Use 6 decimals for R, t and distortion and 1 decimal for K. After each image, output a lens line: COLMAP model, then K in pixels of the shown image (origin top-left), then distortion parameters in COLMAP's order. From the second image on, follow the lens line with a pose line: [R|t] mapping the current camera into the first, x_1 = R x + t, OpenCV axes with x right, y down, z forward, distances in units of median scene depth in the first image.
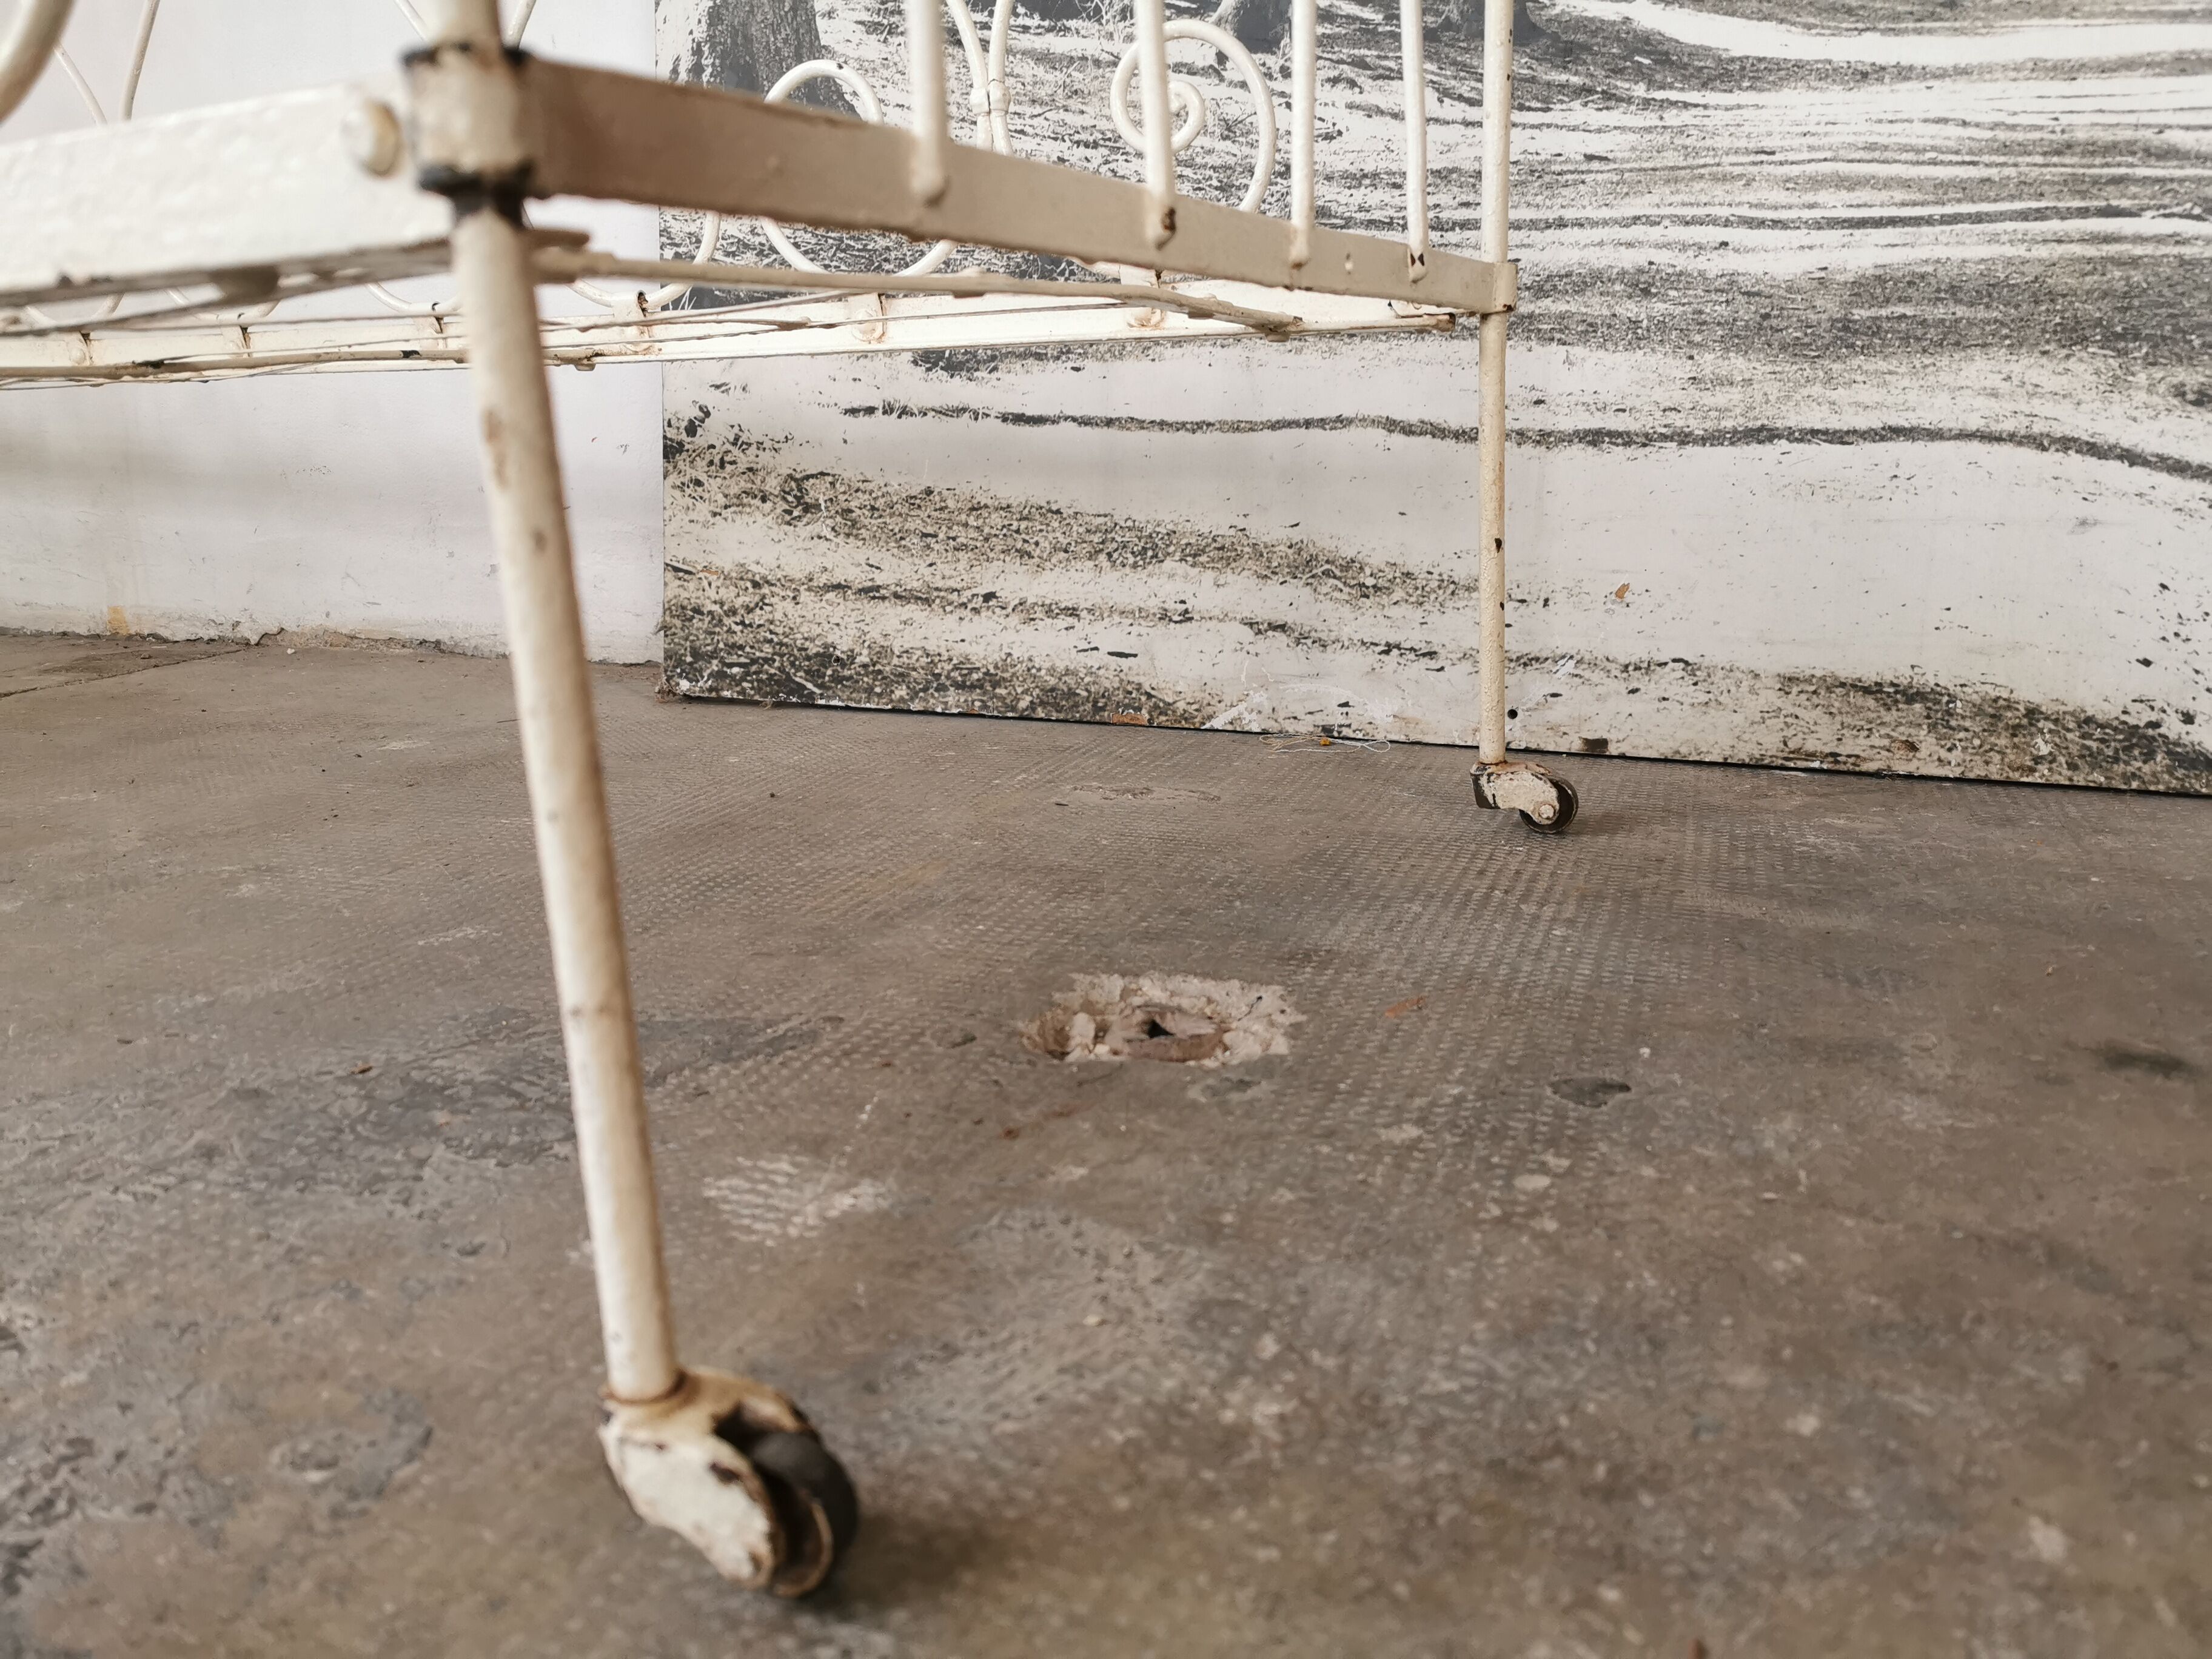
lens RADIAL K [[1711.7, 0, 1114.4], [0, 1711.7, 825.5], [0, 0, 1]] dist [0.079545, -0.113293]
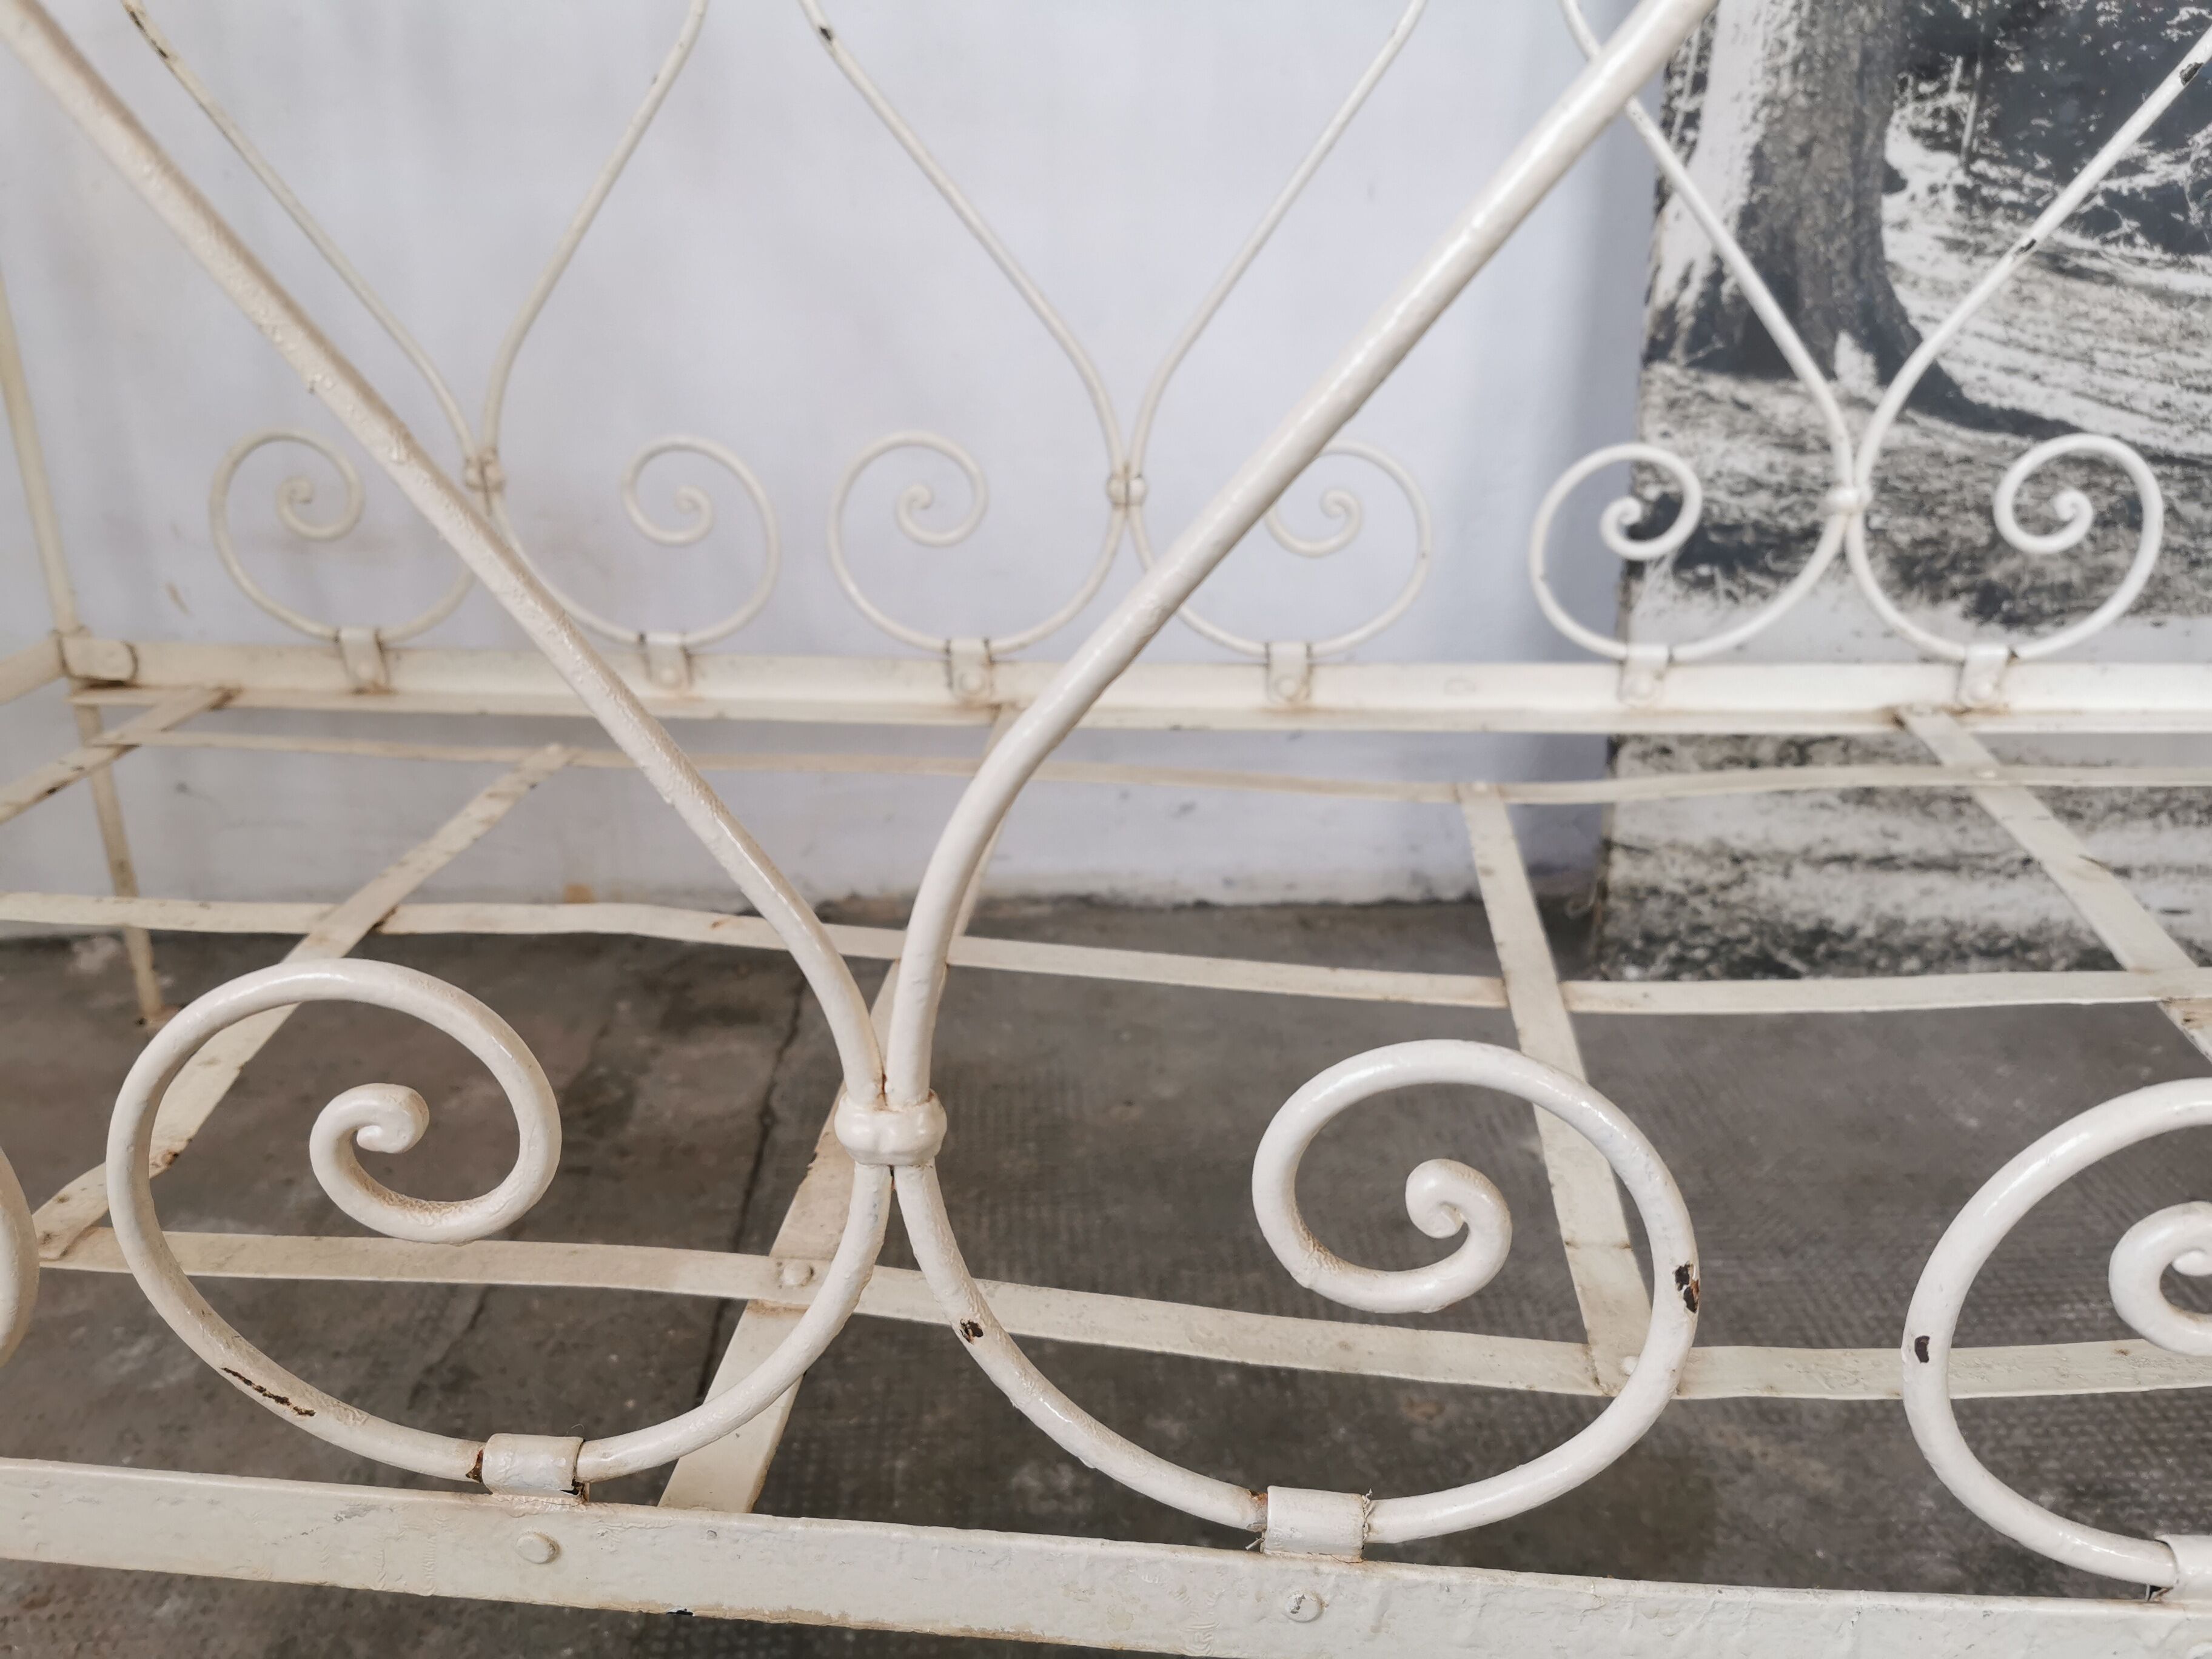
lens RADIAL K [[1733.4, 0, 1114.9], [0, 1733.4, 824.7], [0, 0, 1]] dist [0.083357, -0.111918]
pose [[0.924473, -0.129622, 0.358535, -0.926609], [0.085445, 0.986949, 0.136498, -0.346894], [-0.371548, -0.095554, 0.923483, 0.331111]]
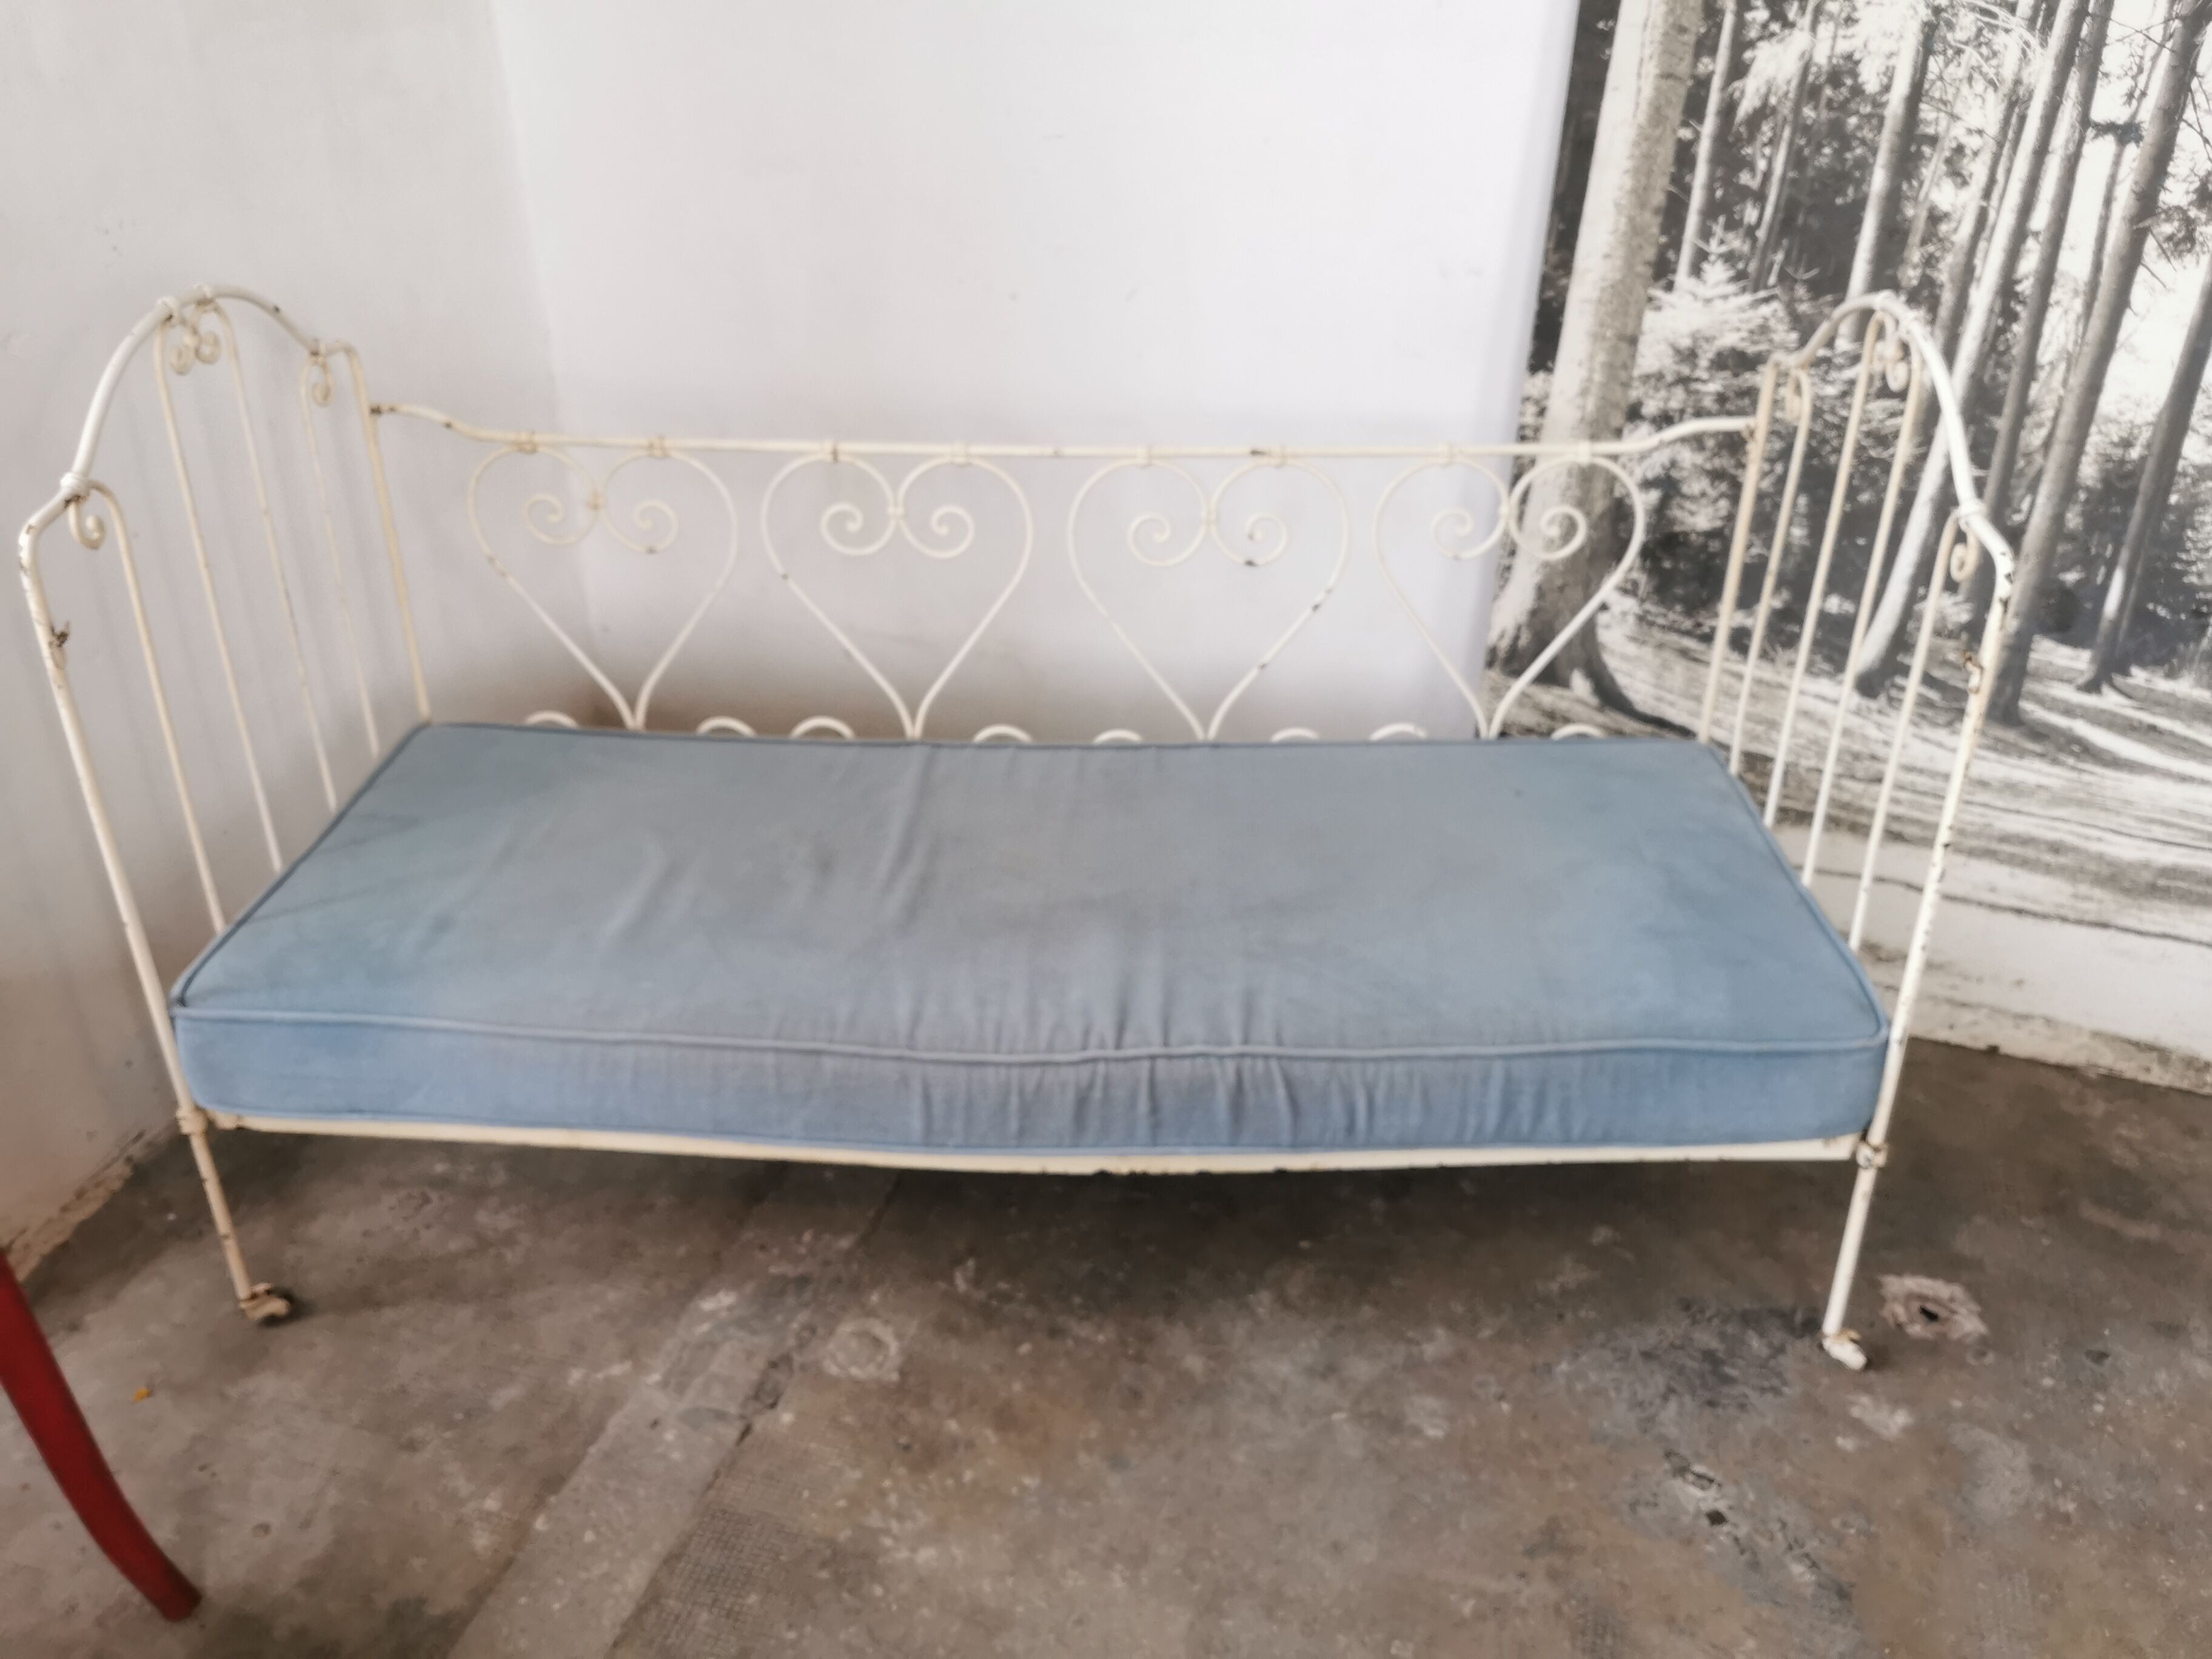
lens RADIAL K [[1749.0, 0, 1106.0], [0, 1749.0, 829.5], [0, 0, 1]] dist [0.085774, -0.147070]
pose [[0.998793, 0.003443, 0.048999, -0.824046], [-0.015897, 0.966510, 0.256135, -0.769874], [-0.046476, -0.256604, 0.965398, -0.857200]]
